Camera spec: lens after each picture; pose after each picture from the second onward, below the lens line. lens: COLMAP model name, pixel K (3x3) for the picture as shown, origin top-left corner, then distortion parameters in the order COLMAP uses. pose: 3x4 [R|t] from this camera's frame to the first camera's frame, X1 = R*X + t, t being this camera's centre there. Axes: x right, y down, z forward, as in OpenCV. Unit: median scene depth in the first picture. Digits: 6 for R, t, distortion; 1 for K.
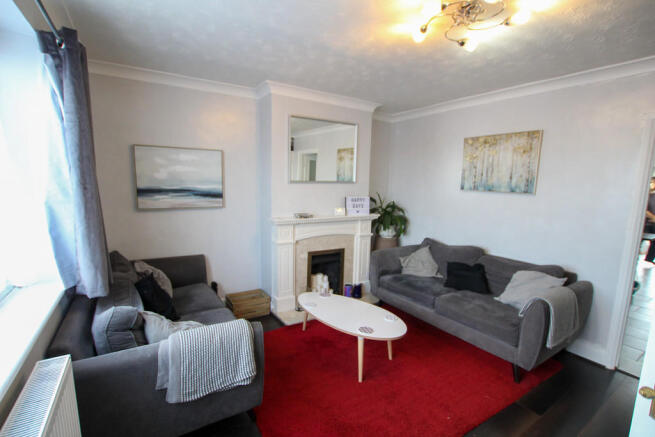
lens RADIAL K [[308.0, 0, 327.5], [0, 308.0, 218.5], [0, 0, 1]] dist [-0.001164, -0.000360]
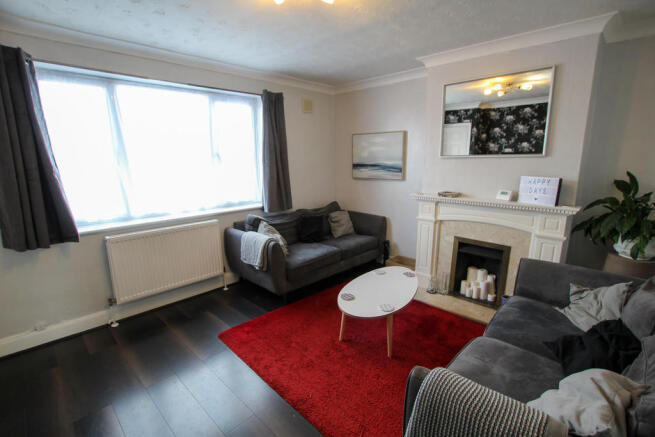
lens RADIAL K [[308.0, 0, 327.5], [0, 308.0, 218.5], [0, 0, 1]] dist [-0.001164, -0.000360]
pose [[0.242889, 0.165285, -0.955869, 0.735270], [-0.111282, 0.983620, 0.141806, -0.028522], [0.963650, 0.071928, 0.257303, 0.439259]]
